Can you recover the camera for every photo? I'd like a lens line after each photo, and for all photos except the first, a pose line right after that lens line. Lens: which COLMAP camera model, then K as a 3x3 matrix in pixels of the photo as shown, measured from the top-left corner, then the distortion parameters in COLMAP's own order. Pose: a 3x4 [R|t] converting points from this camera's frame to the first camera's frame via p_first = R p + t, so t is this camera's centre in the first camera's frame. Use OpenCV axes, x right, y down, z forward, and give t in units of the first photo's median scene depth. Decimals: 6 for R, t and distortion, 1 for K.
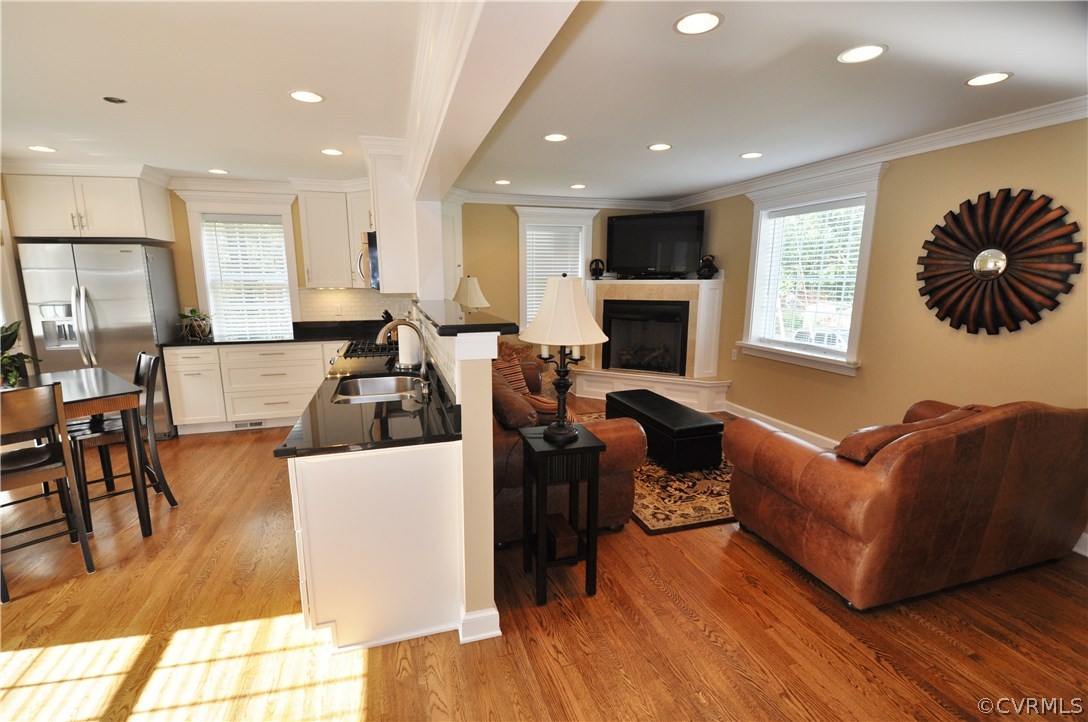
lens RADIAL K [[479.0, 0, 547.0], [0, 479.0, 361.4], [0, 0, 1]] dist [-0.017478, -0.000688]
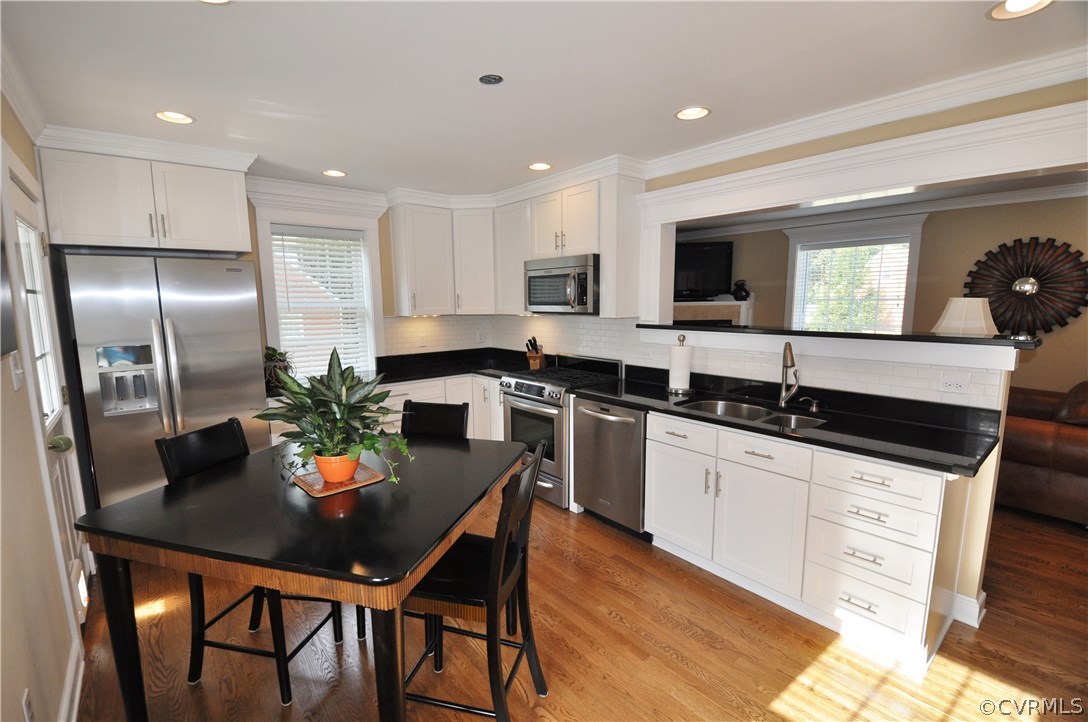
lens RADIAL K [[479.0, 0, 541.8], [0, 479.0, 365.6], [0, 0, 1]] dist [-0.017478, -0.000688]
pose [[0.928933, -0.061179, 0.365158, -0.721217], [0.075932, 0.996770, -0.026164, -0.029427], [-0.362378, 0.052032, 0.930578, 0.143364]]
